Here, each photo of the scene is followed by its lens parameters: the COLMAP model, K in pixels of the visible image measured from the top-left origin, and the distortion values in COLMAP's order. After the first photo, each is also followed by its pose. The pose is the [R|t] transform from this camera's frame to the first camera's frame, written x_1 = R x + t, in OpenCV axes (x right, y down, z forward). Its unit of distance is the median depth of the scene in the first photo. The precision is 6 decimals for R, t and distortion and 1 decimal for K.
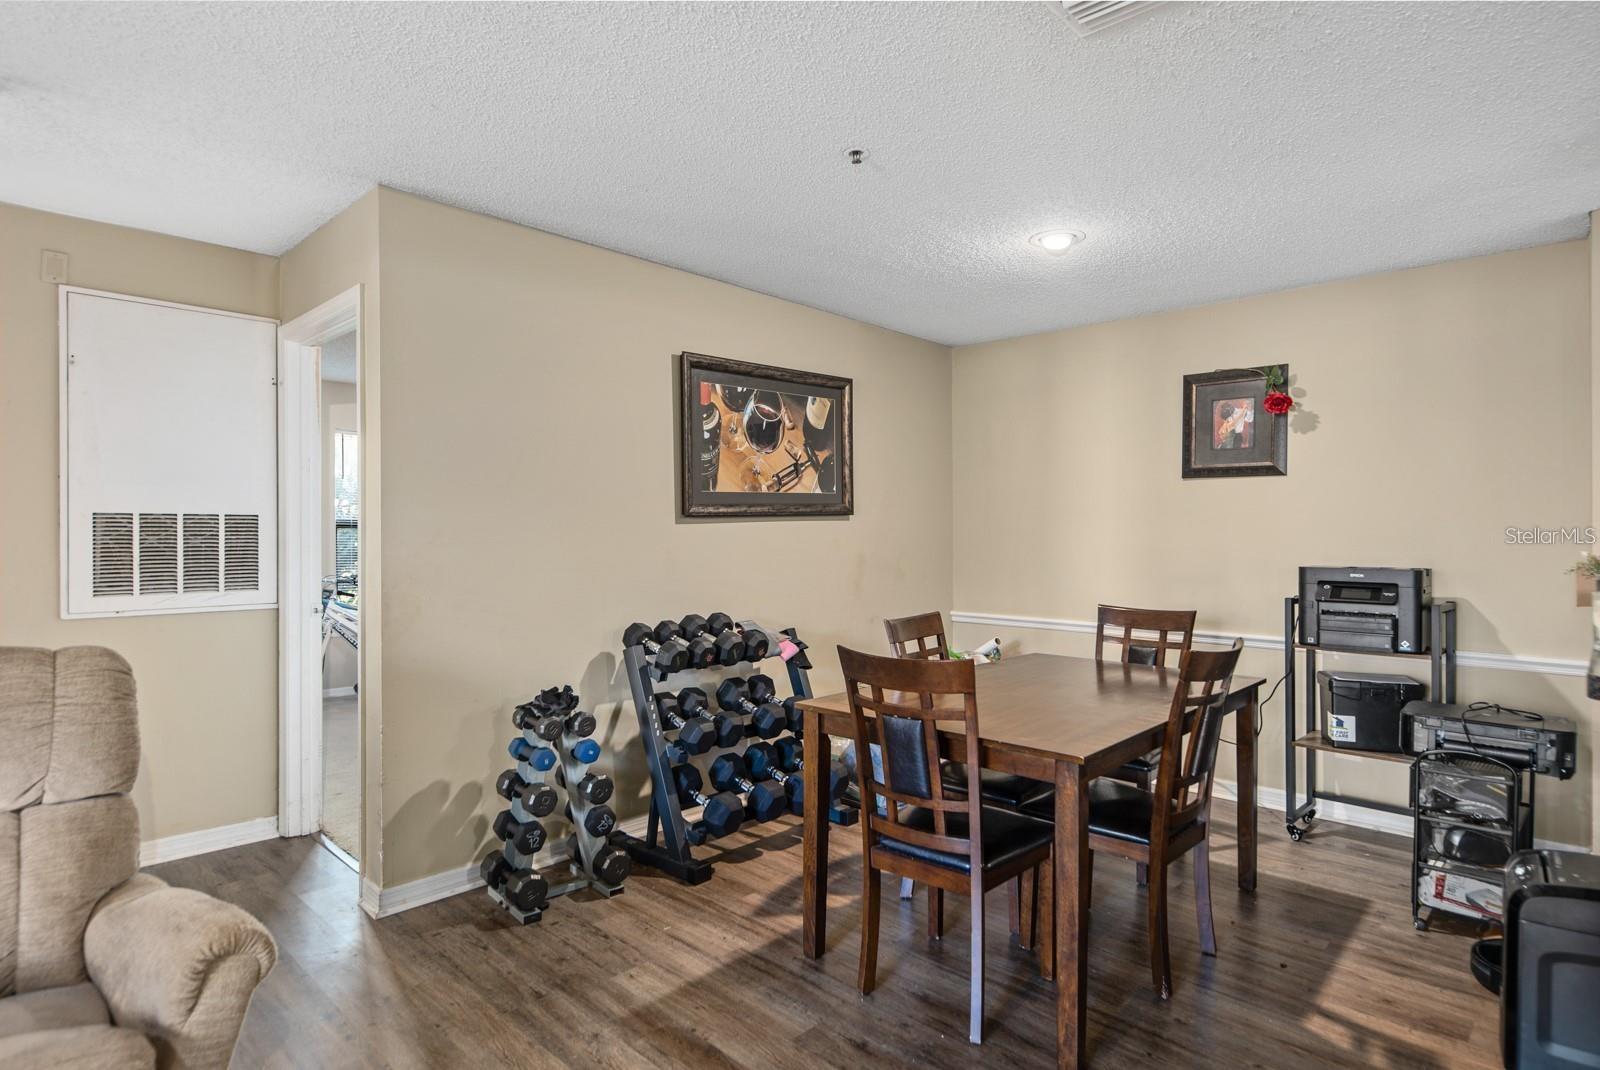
lens RADIAL K [[852.7, 0, 810.9], [0, 852.7, 536.0], [0, 0, 1]] dist [0.006212, -0.005691]
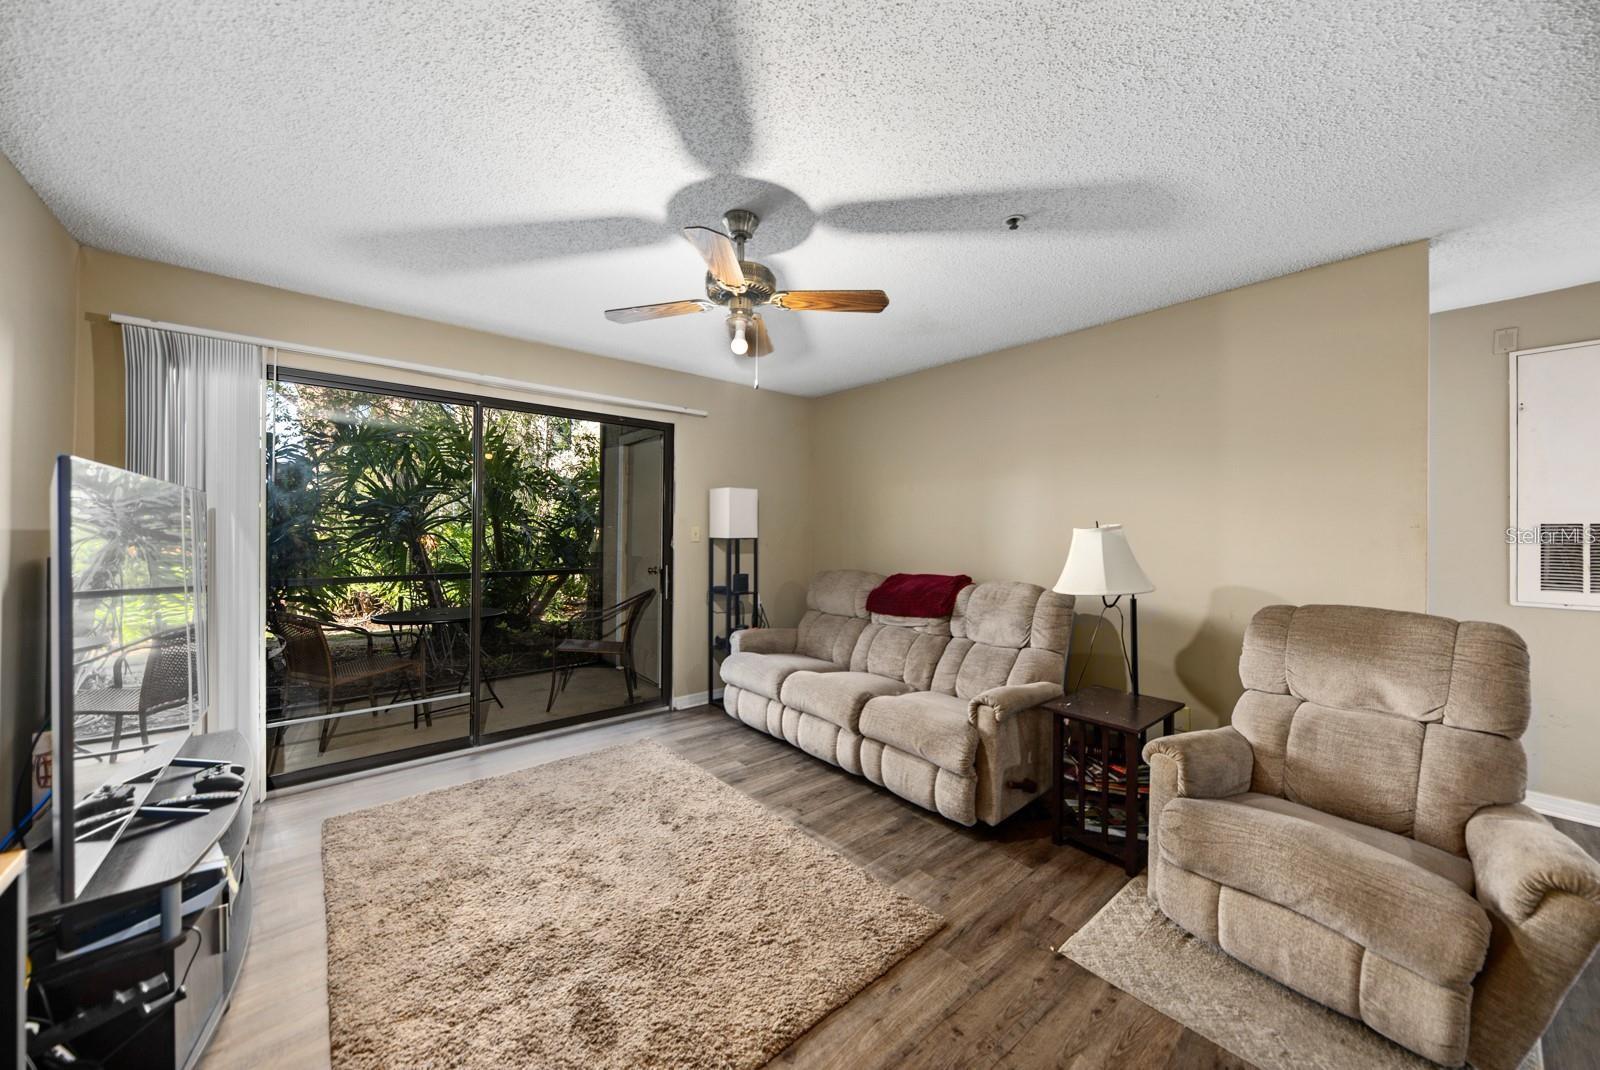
lens RADIAL K [[564.9, 0, 800.7], [0, 564.9, 527.9], [0, 0, 1]] dist [0.004679, -0.002284]
pose [[-0.108135, -0.009018, -0.994095, 0.092261], [-0.011643, 0.999902, -0.007804, -0.001525], [0.994068, 0.010730, -0.108229, 0.001541]]
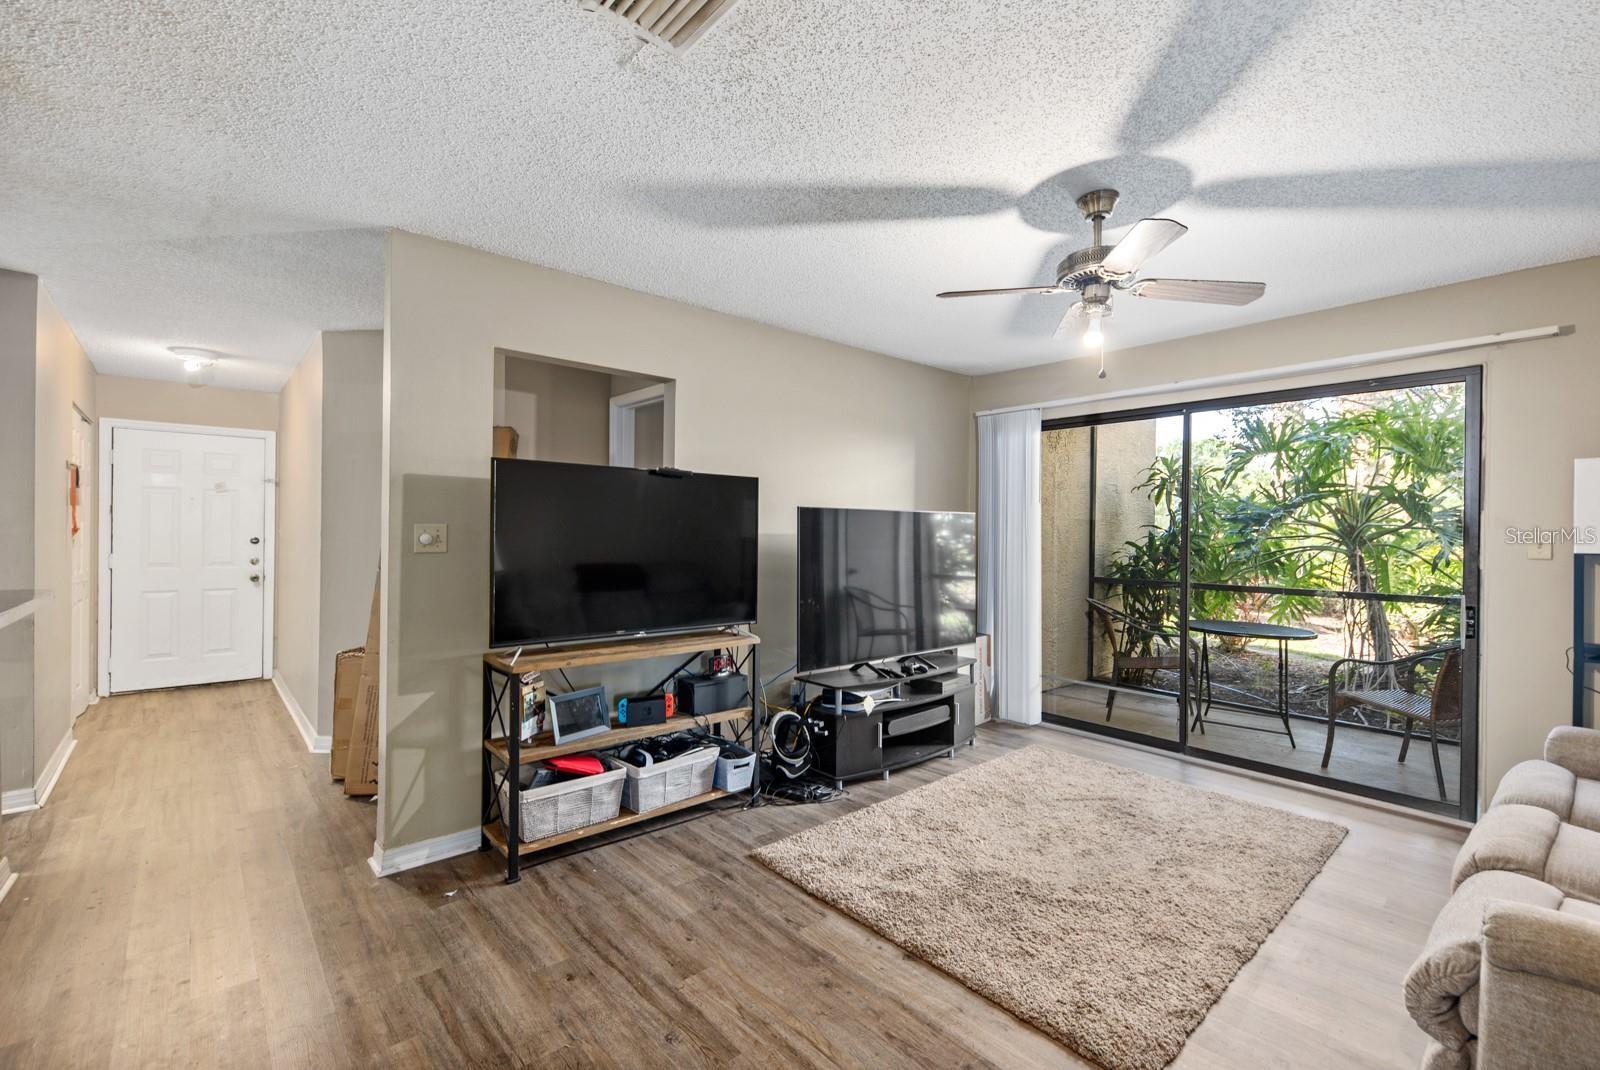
lens RADIAL K [[686.1, 0, 807.2], [0, 686.1, 528.9], [0, 0, 1]] dist [0.009880, -0.005789]
pose [[-0.996252, -0.010243, 0.085895, -0.254370], [-0.010236, 0.999947, 0.000520, -0.006212], [-0.085896, -0.000362, -0.996304, 0.542126]]
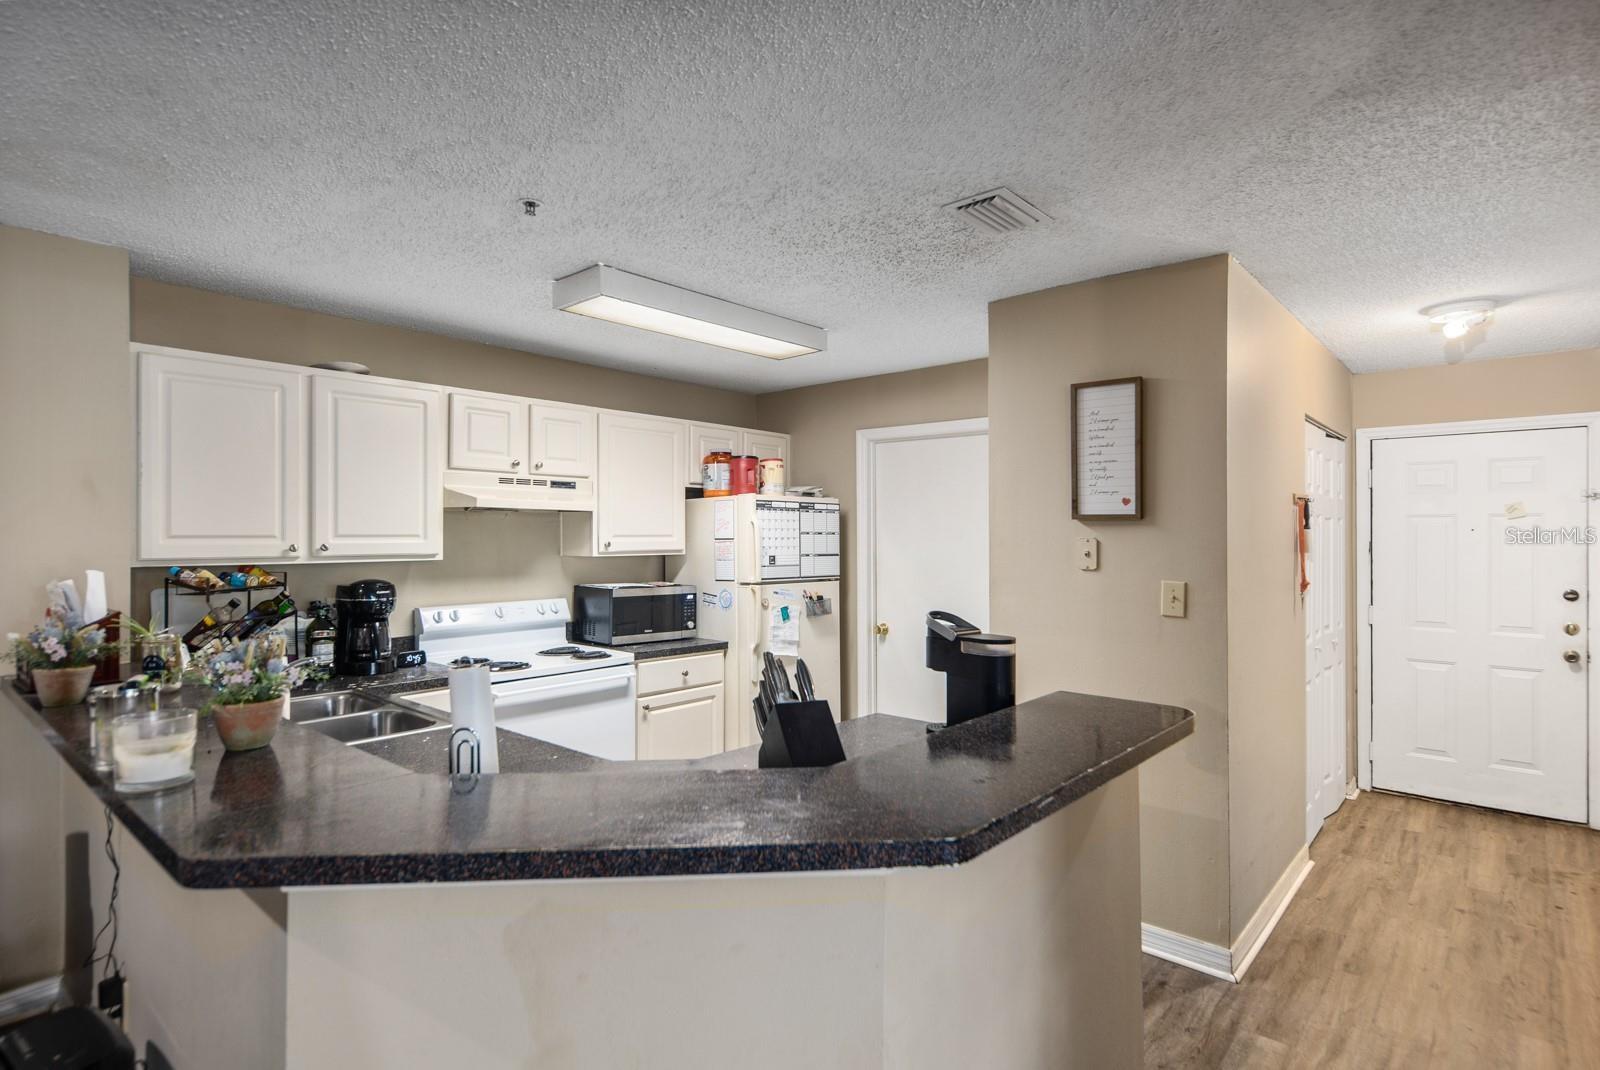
lens RADIAL K [[810.2, 0, 809.9], [0, 810.2, 534.2], [0, 0, 1]] dist [0.005027, -0.004064]
pose [[-0.035593, -0.000049, 0.999366, 0.059814], [0.001696, 0.999999, 0.000110, -0.054730], [-0.999365, 0.001699, -0.035593, 0.168011]]
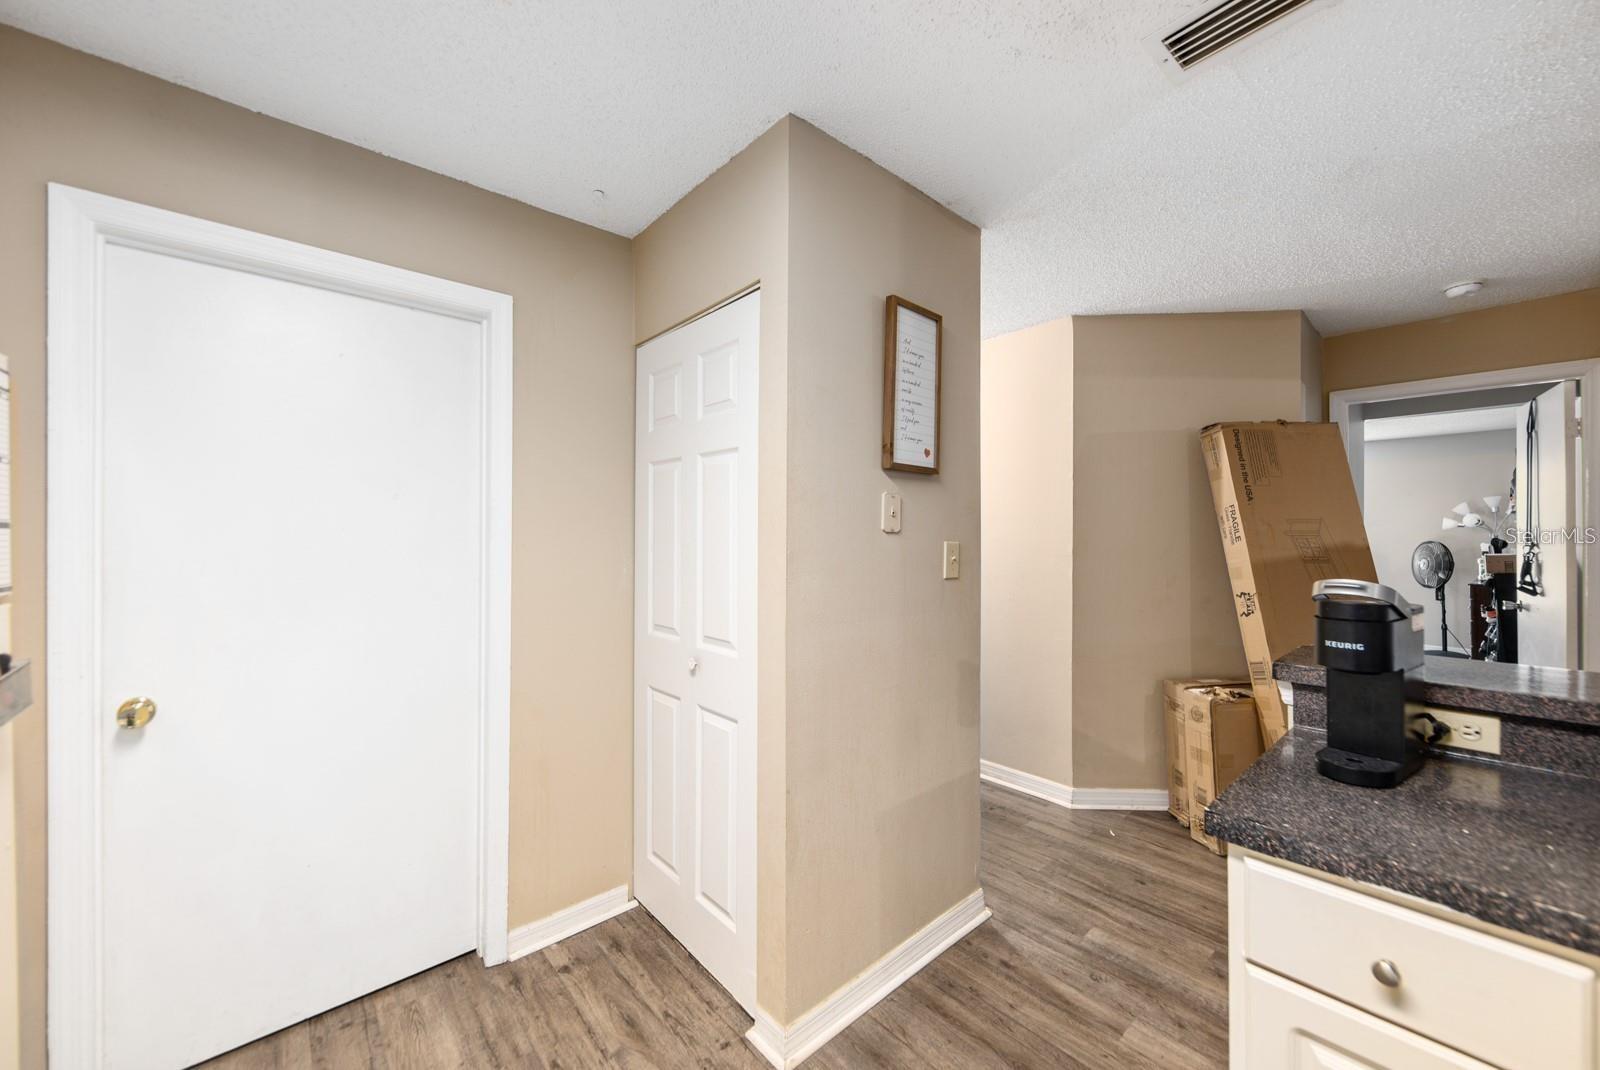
lens RADIAL K [[610.2, 0, 798.7], [0, 610.2, 526.3], [0, 0, 1]] dist [0.001130, 0.000050]
pose [[-0.995814, -0.000856, 0.091404, 0.937259], [-0.001137, 0.999995, -0.003030, -0.020310], [-0.091401, -0.003121, -0.995809, 0.368697]]
